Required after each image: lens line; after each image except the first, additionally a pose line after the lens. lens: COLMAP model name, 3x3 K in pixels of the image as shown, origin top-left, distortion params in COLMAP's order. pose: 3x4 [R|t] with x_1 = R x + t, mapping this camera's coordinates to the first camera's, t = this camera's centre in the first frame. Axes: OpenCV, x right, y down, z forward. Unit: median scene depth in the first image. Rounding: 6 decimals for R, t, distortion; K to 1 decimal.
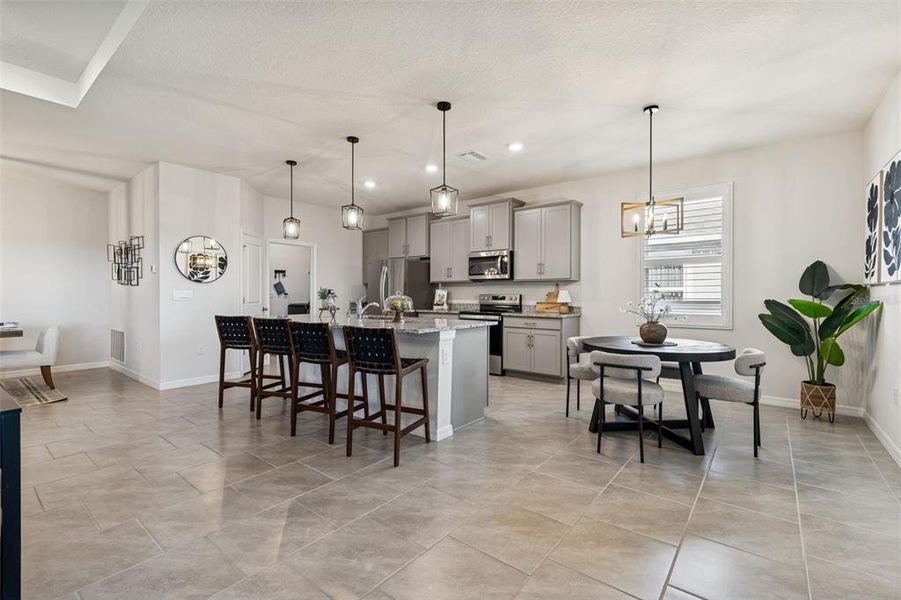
lens RADIAL K [[404.4, 0, 450.9], [0, 404.4, 297.5], [0, 0, 1]] dist [0.007749, -0.000872]
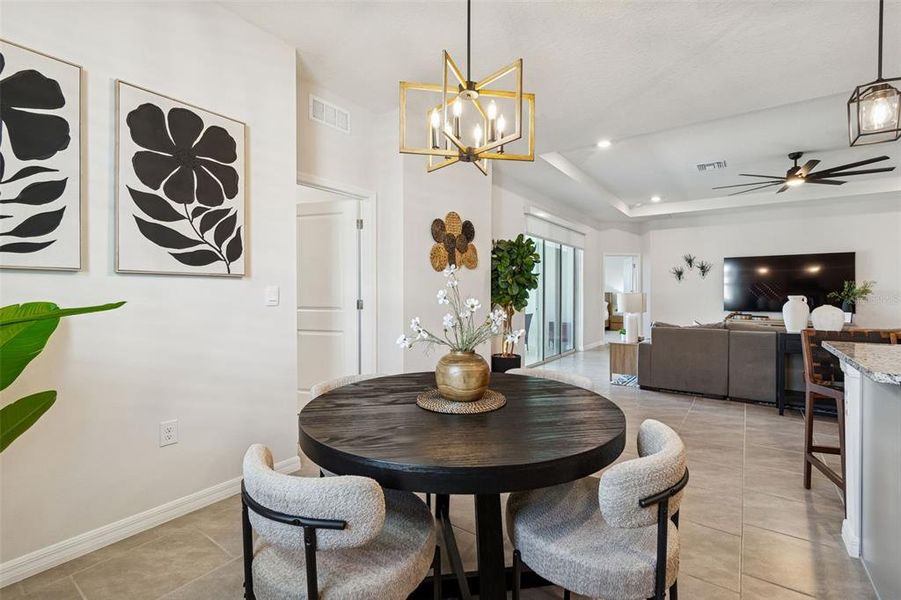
lens RADIAL K [[404.4, 0, 450.8], [0, 404.4, 291.4], [0, 0, 1]] dist [0.007749, -0.000872]
pose [[-0.998916, -0.004678, -0.046307, 0.364457], [-0.004893, 0.999978, 0.004523, -0.006396], [0.046285, 0.004745, -0.998917, 0.995999]]
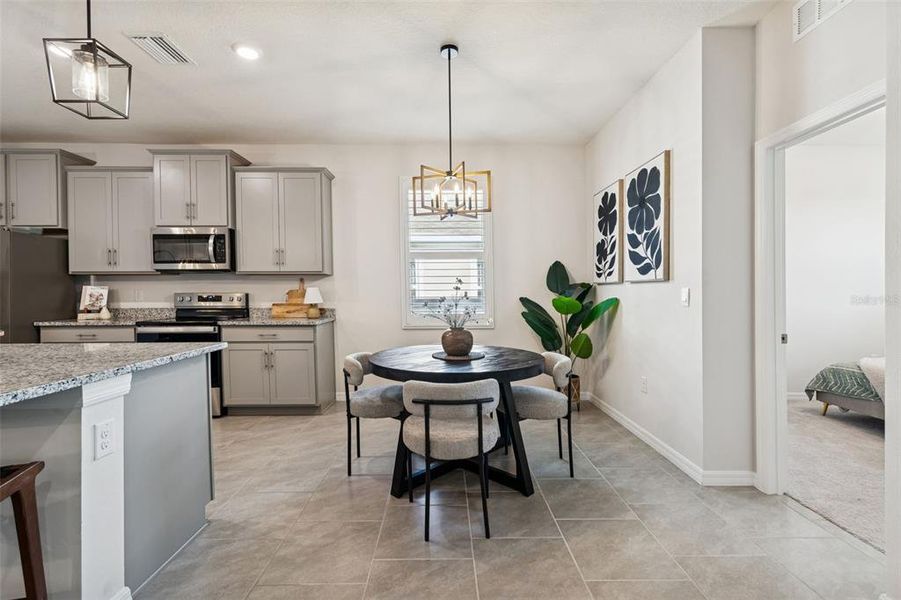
lens RADIAL K [[404.4, 0, 453.0], [0, 404.4, 305.4], [0, 0, 1]] dist [0.007749, -0.000872]
pose [[0.771239, -0.022938, 0.636133, 0.000615], [0.008386, 0.999630, 0.025878, -0.001982], [-0.636491, -0.014623, 0.771146, 0.276928]]
